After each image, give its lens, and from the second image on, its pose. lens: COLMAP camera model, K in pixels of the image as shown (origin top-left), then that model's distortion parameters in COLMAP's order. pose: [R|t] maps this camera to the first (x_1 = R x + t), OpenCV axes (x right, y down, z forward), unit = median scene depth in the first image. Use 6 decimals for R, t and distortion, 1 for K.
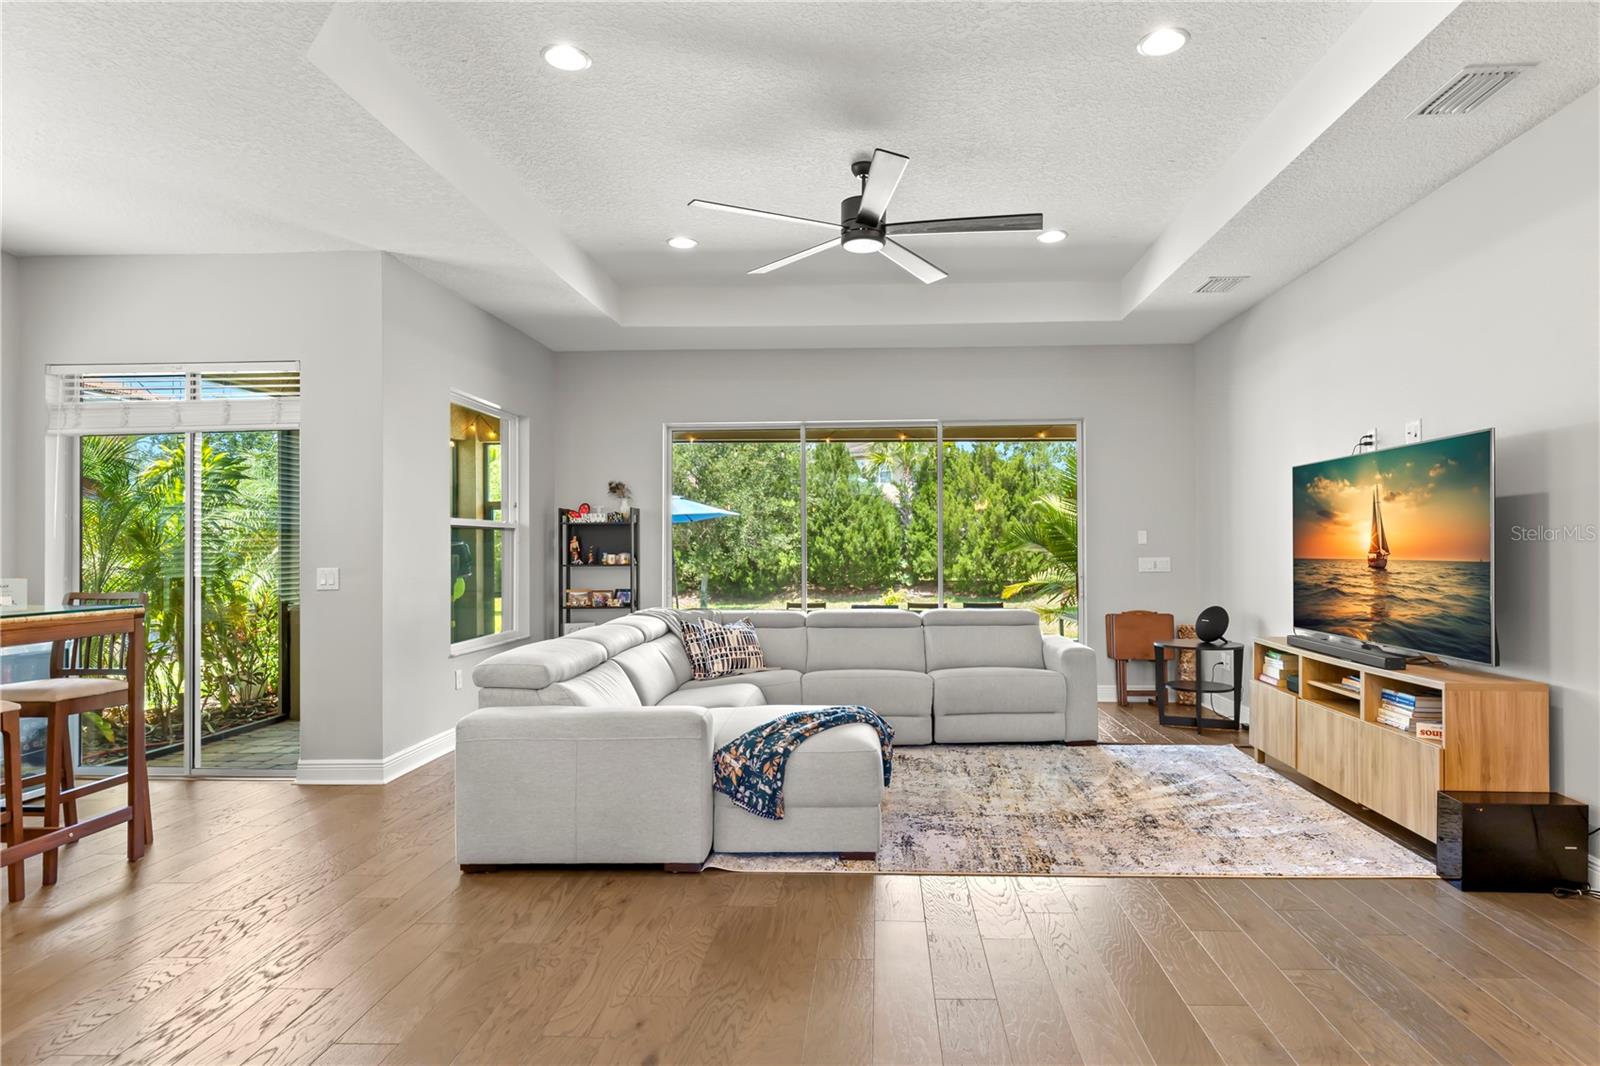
lens RADIAL K [[881.3, 0, 853.8], [0, 881.3, 539.7], [0, 0, 1]] dist [-0.000816, -0.000174]
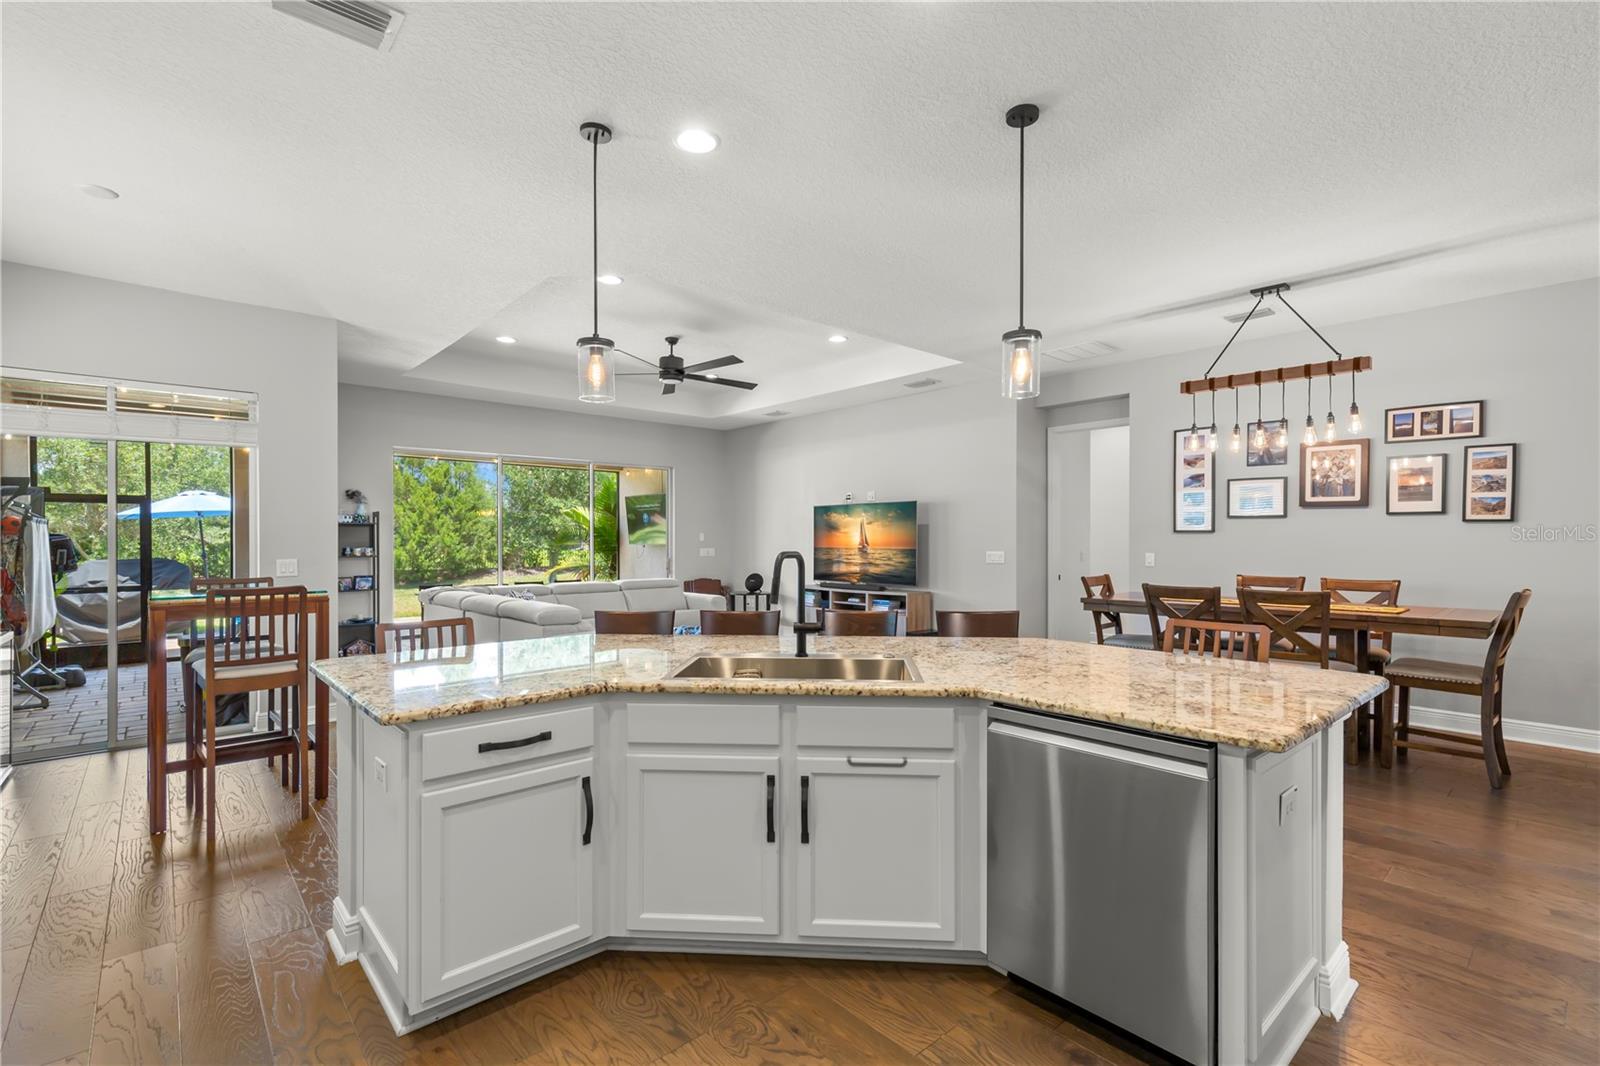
lens RADIAL K [[726.1, 0, 800.0], [0, 726.1, 533.0], [0, 0, 1]] dist [0.002615, 0.000051]
pose [[0.731278, 0.008733, 0.682024, -0.685721], [-0.007601, 0.999960, -0.004654, -0.006447], [-0.682038, -0.001781, 0.731315, -0.256431]]
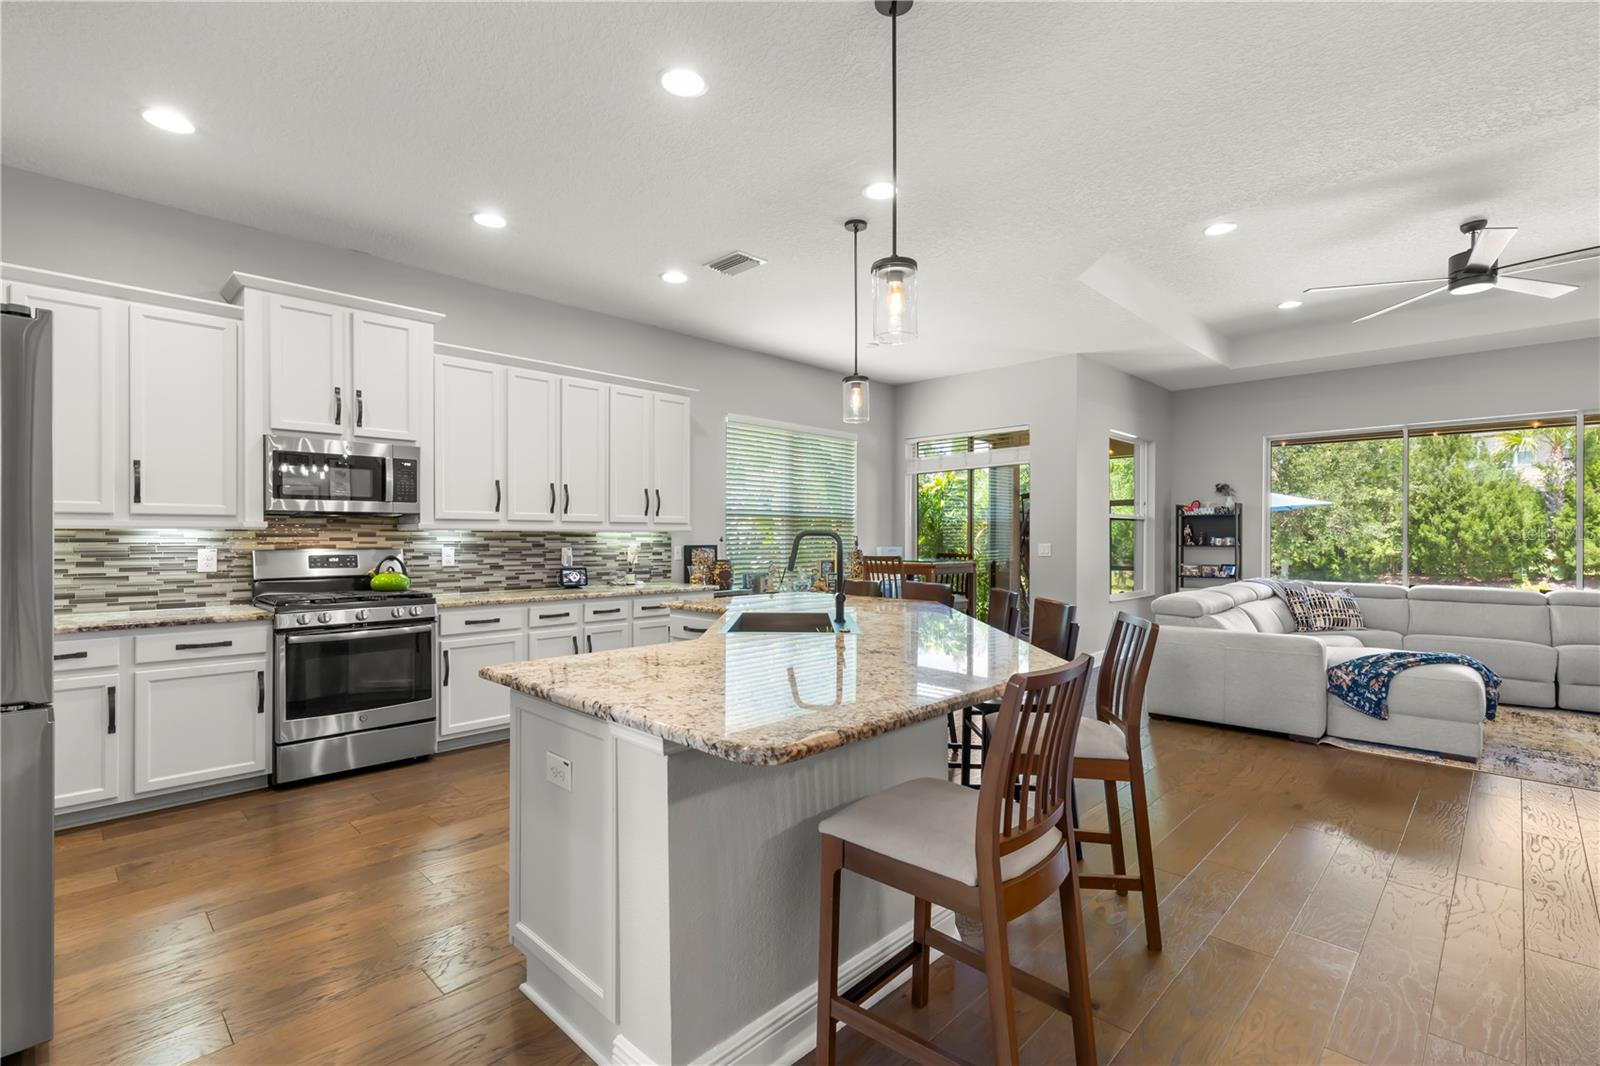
lens RADIAL K [[730.8, 0, 793.7], [0, 730.8, 539.6], [0, 0, 1]] dist [0.003617, 0.000339]
pose [[0.731375, 0.007838, -0.681931, 0.015642], [0.001885, 0.999907, 0.013515, 0.003476], [0.681973, -0.011170, 0.731292, -0.338039]]
